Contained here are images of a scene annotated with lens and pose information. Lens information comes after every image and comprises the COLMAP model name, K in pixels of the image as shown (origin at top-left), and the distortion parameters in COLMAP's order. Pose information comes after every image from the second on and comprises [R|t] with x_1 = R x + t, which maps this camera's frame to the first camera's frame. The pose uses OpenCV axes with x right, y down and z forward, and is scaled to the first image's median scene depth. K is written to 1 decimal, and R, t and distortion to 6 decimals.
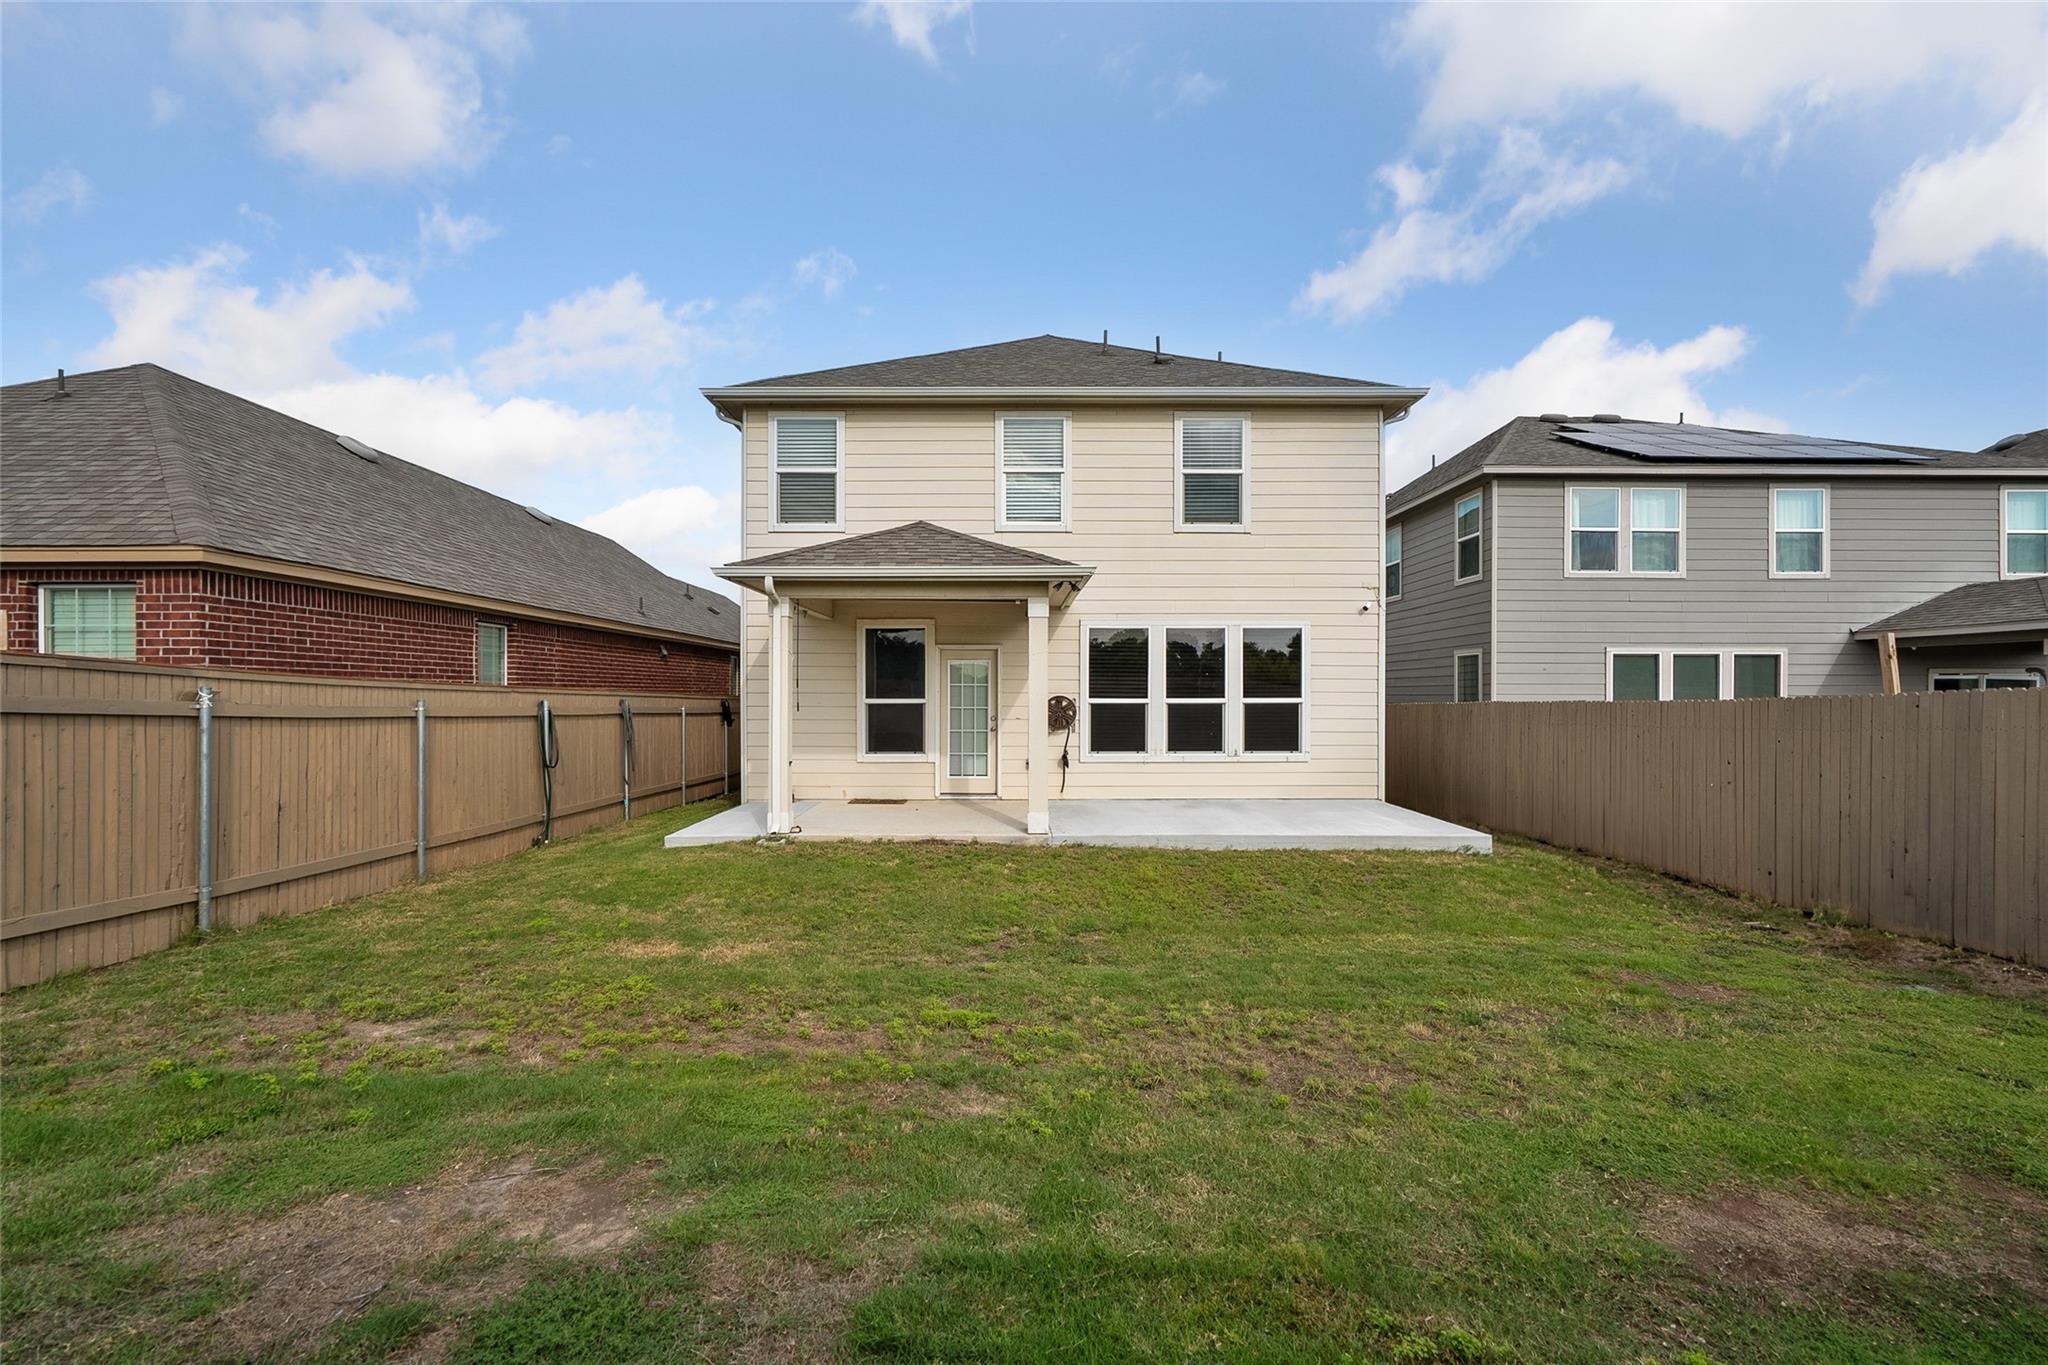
lens RADIAL K [[968.7, 0, 1016.5], [0, 968.7, 702.5], [0, 0, 1]] dist [0.001442, 0.000418]
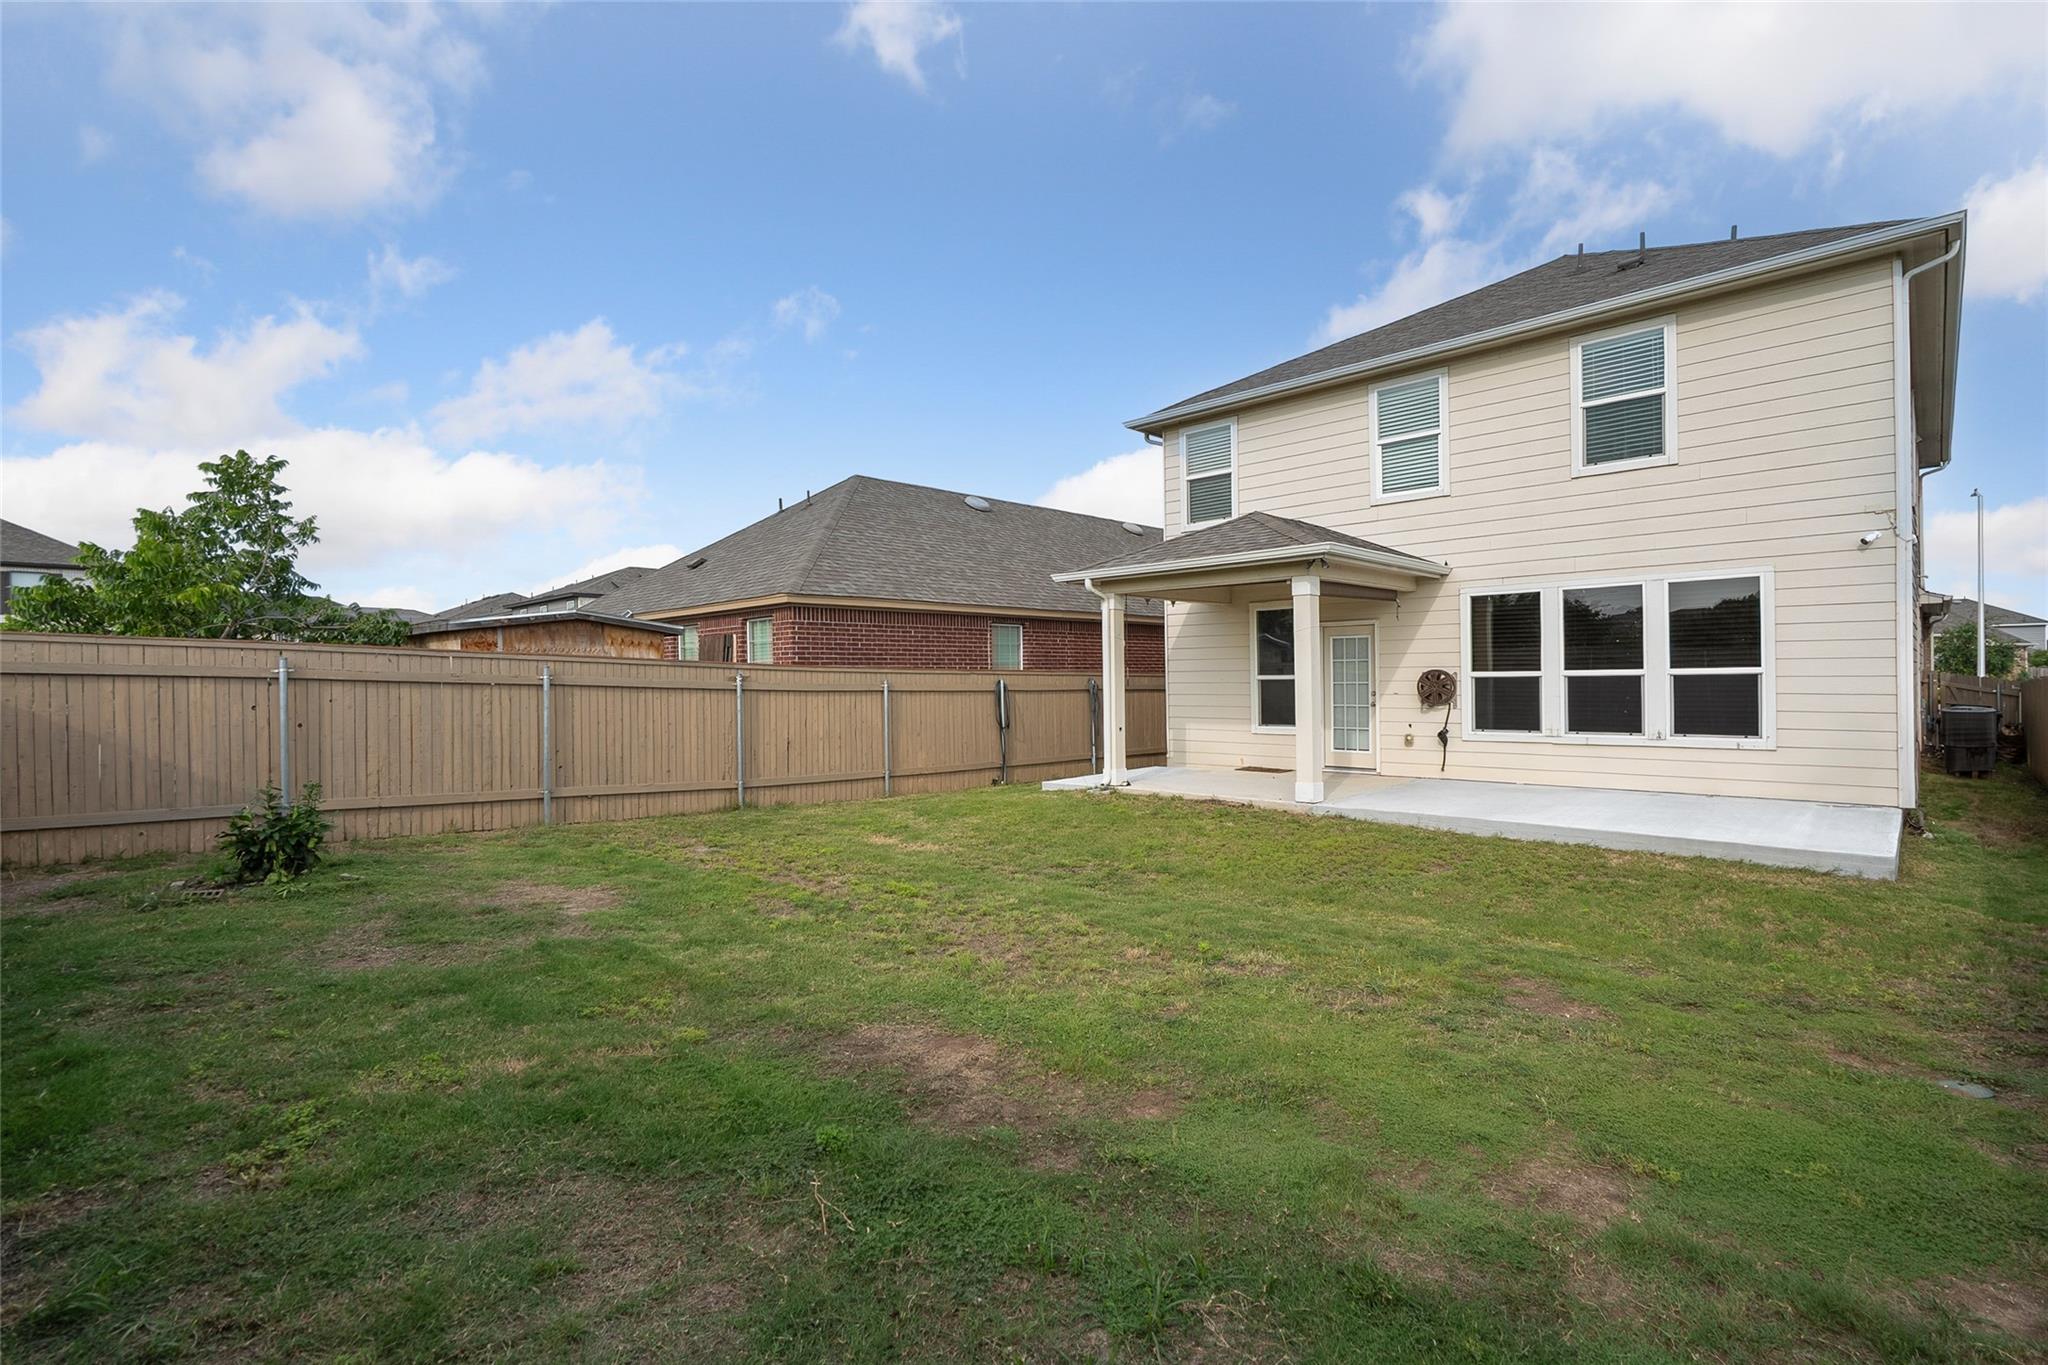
lens RADIAL K [[1009.5, 0, 989.6], [0, 1009.5, 679.0], [0, 0, 1]] dist [0.036612, 0.000276]
pose [[0.695295, -0.009968, -0.718656, 0.455063], [0.007889, 0.999949, -0.006236, 0.005066], [0.718681, -0.001334, 0.695338, -0.007455]]
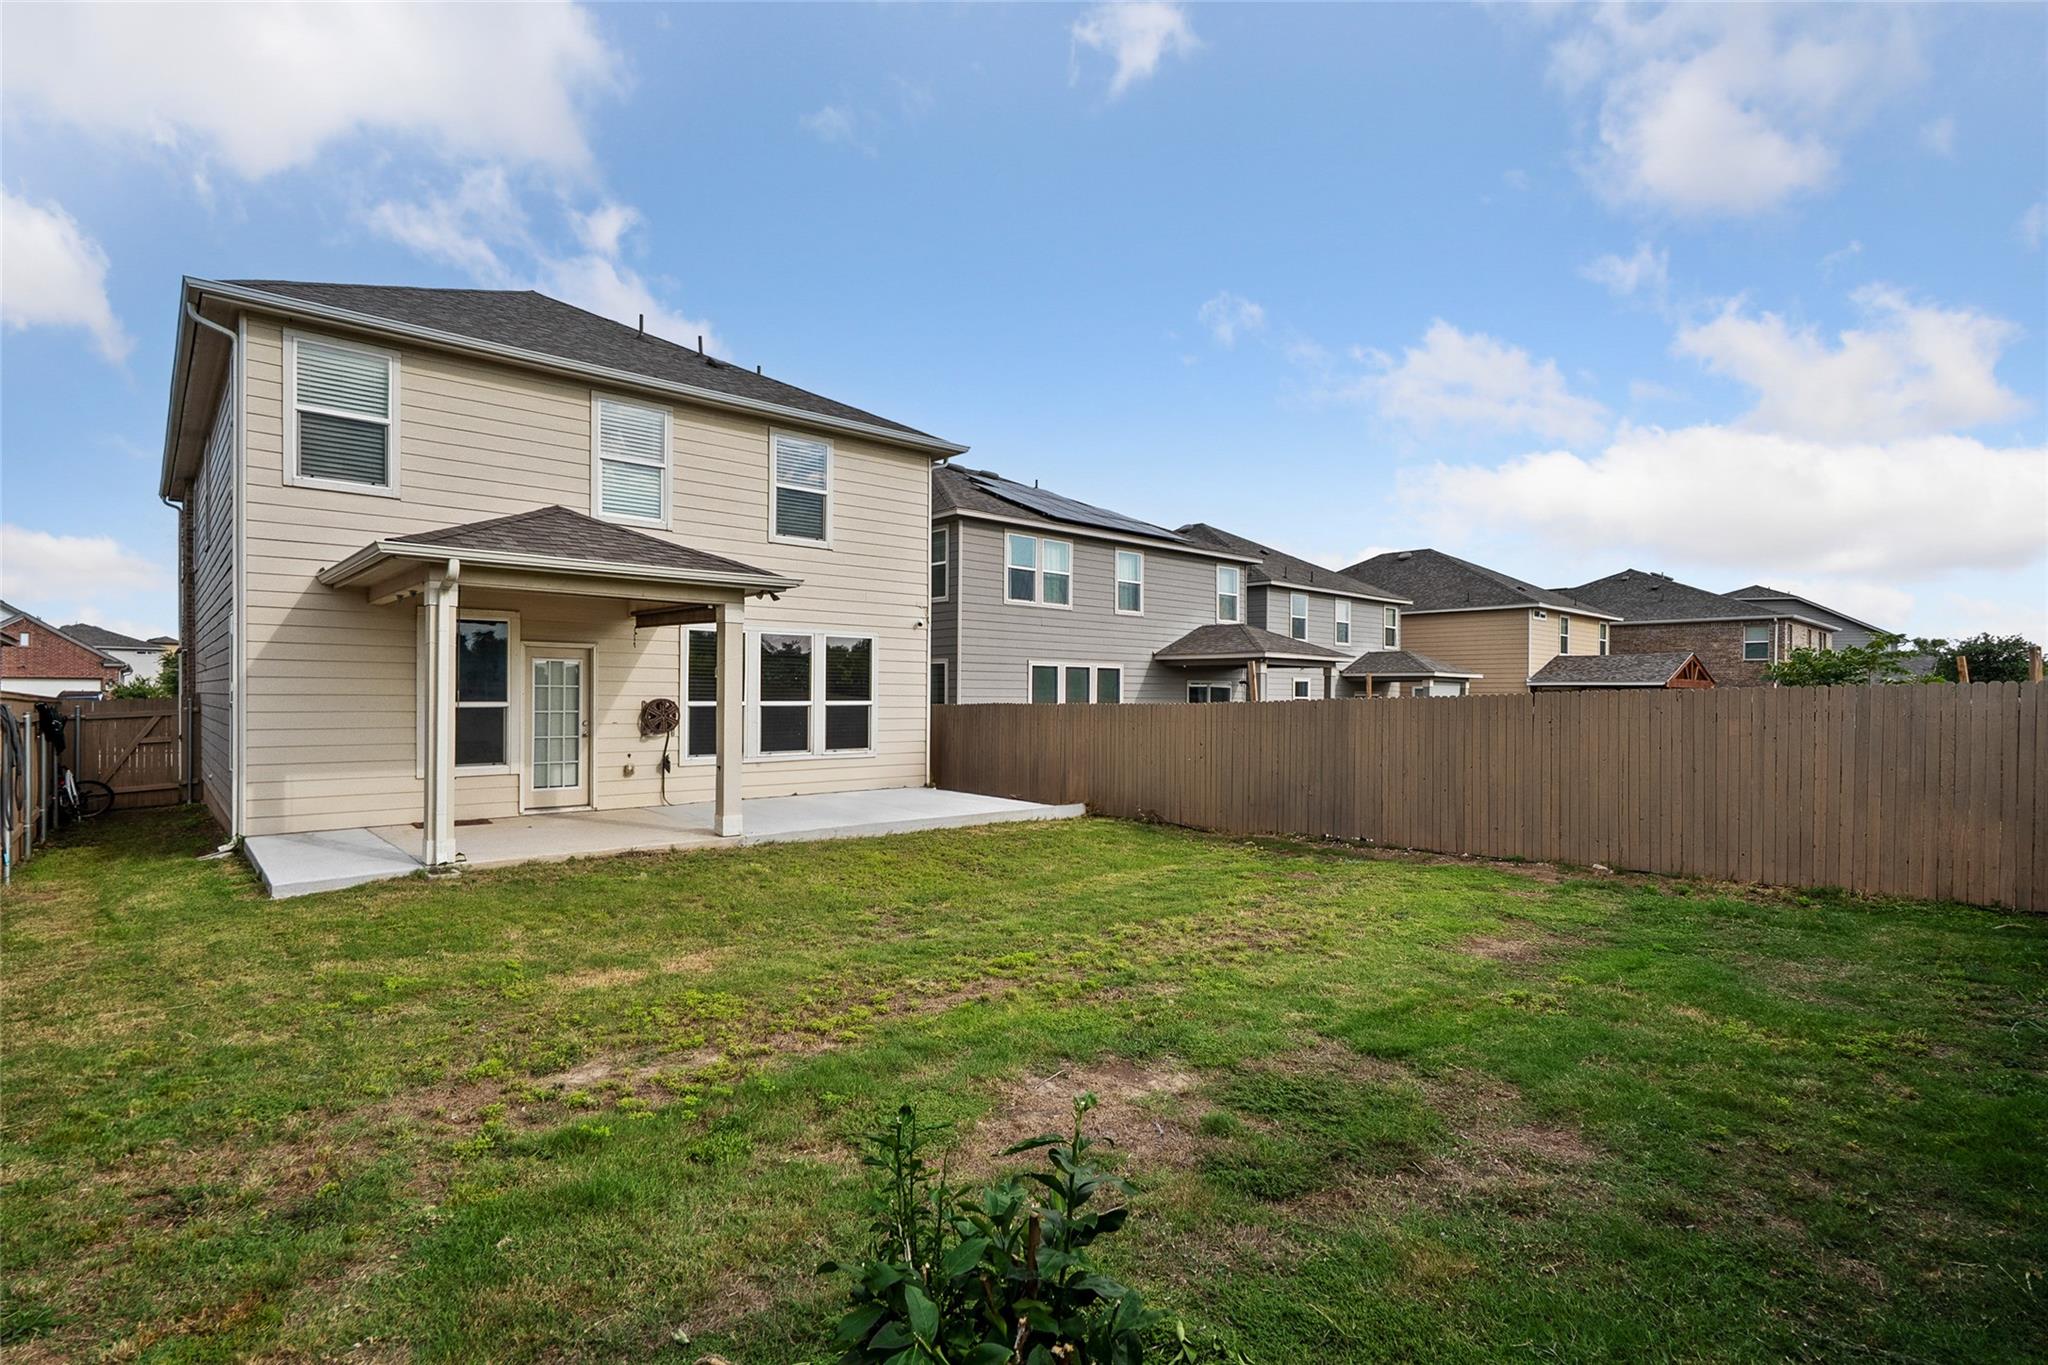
lens RADIAL K [[1017.1, 0, 1024.0], [0, 1017.1, 682.5], [0, 0, 1]] dist [-0.001315, -0.000084]
pose [[0.742018, 0.010648, 0.670296, -0.365724], [0.002317, 0.999827, -0.018447, -0.003401], [-0.670376, 0.015241, 0.741865, 0.004571]]
